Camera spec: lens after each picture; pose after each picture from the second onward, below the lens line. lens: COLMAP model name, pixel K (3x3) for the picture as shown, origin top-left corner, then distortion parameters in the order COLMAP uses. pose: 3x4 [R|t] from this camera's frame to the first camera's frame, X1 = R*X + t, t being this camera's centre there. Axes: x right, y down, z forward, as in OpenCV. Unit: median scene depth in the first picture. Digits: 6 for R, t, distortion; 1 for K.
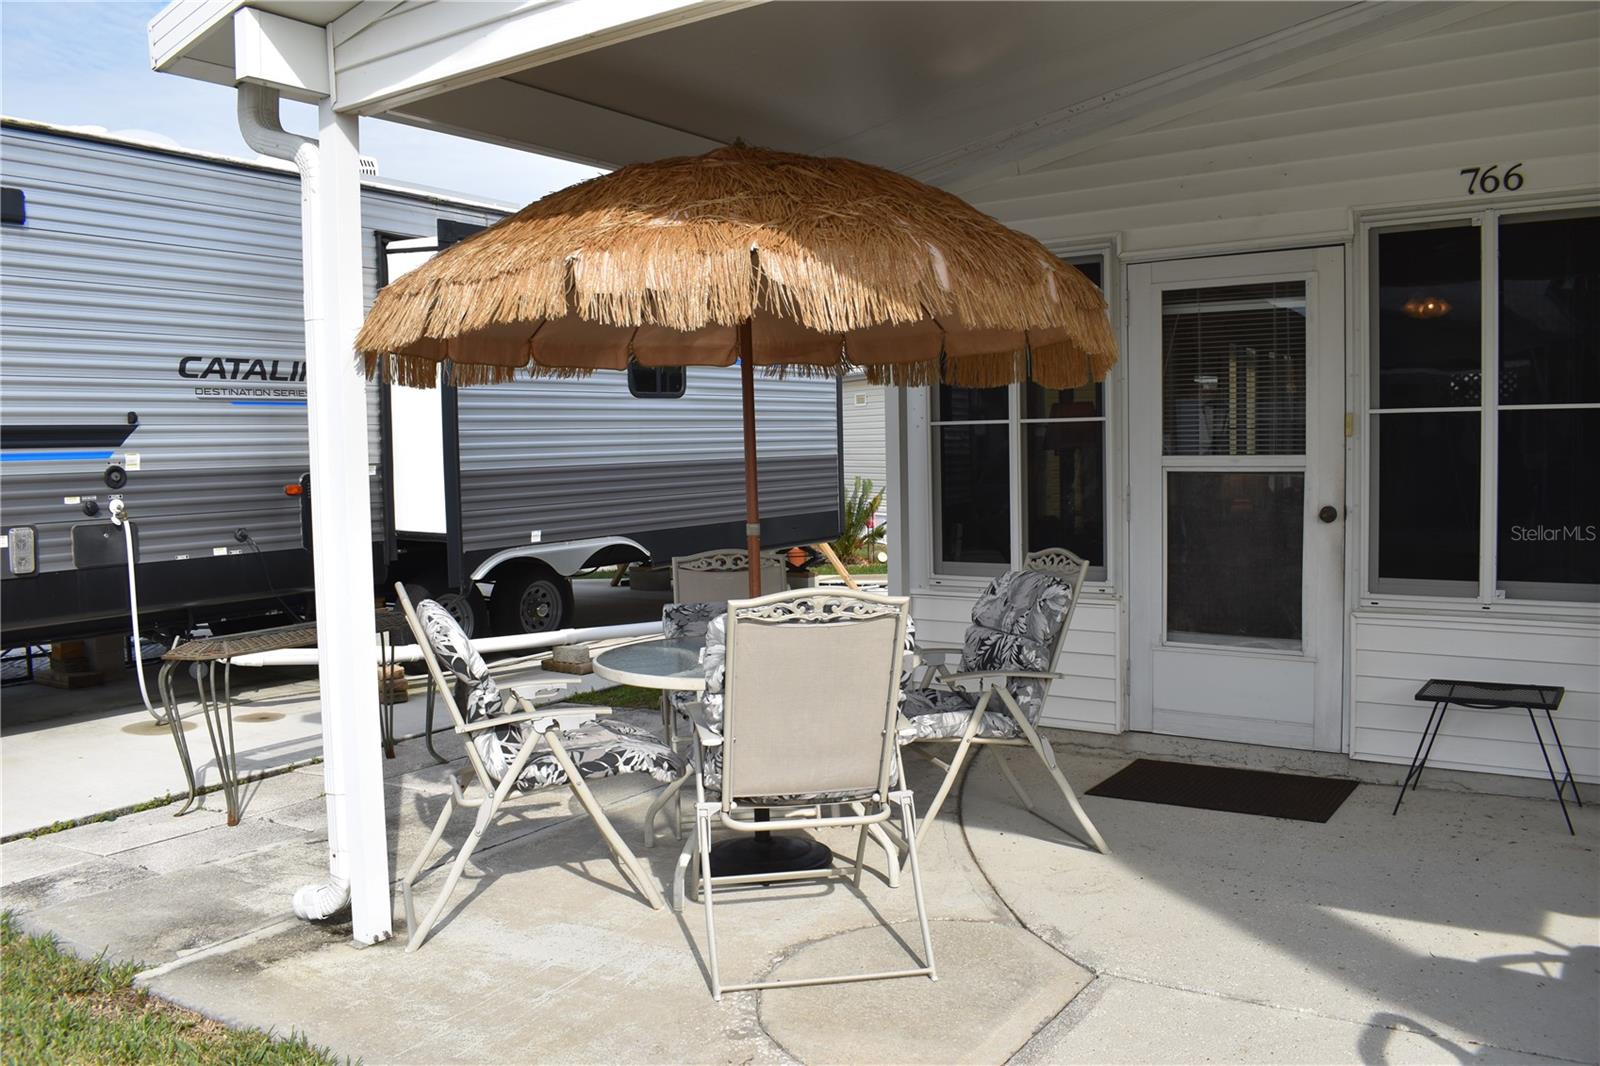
lens RADIAL K [[1267.9, 0, 794.0], [0, 1267.9, 530.9], [0, 0, 1]] dist [-0.096319, 0.012819]
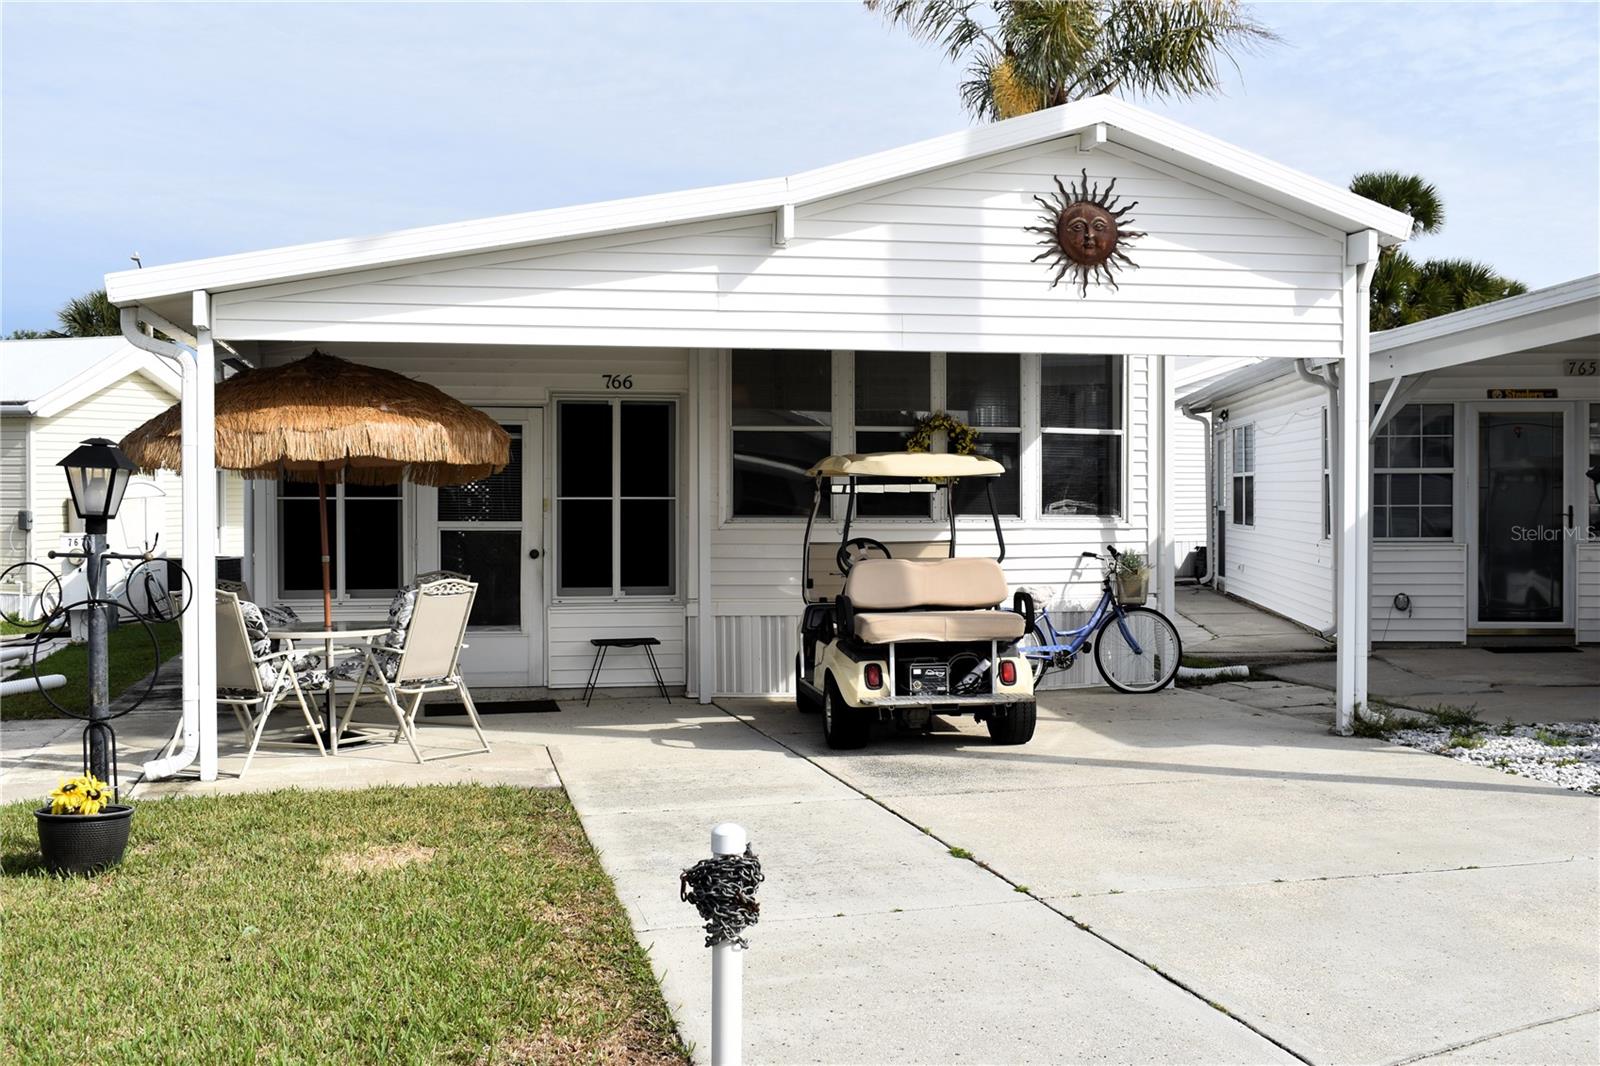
lens RADIAL K [[1683.0, 0, 800.0], [0, 1683.0, 533.0], [0, 0, 1]] dist [-0.066755, -0.001380]
pose [[0.682375, 0.005238, 0.730984, -1.205291], [0.031743, 0.998819, -0.036790, 0.064031], [-0.730313, 0.048308, 0.681403, -1.047397]]
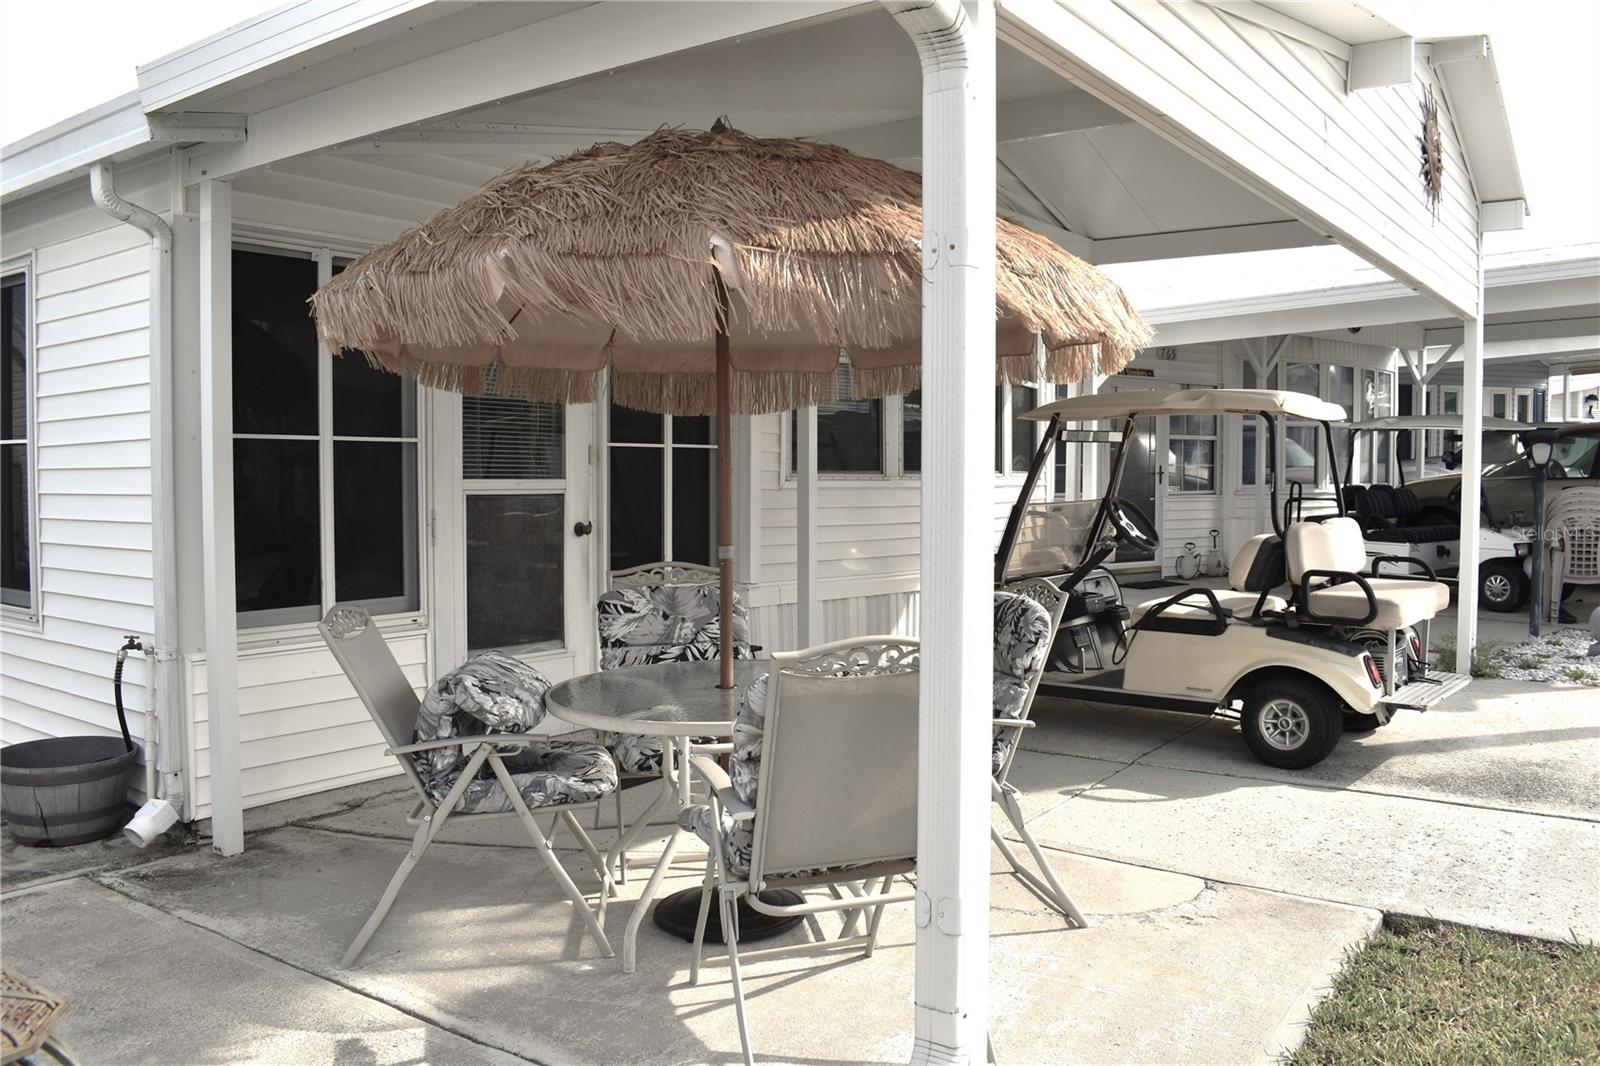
lens RADIAL K [[1267.9, 0, 794.0], [0, 1267.9, 530.9], [0, 0, 1]] dist [-0.096319, 0.012819]
pose [[0.017880, -0.030852, 0.999364, -0.860671], [0.053724, 0.998110, 0.029852, -0.039984], [-0.998396, 0.053156, 0.019504, 0.844925]]
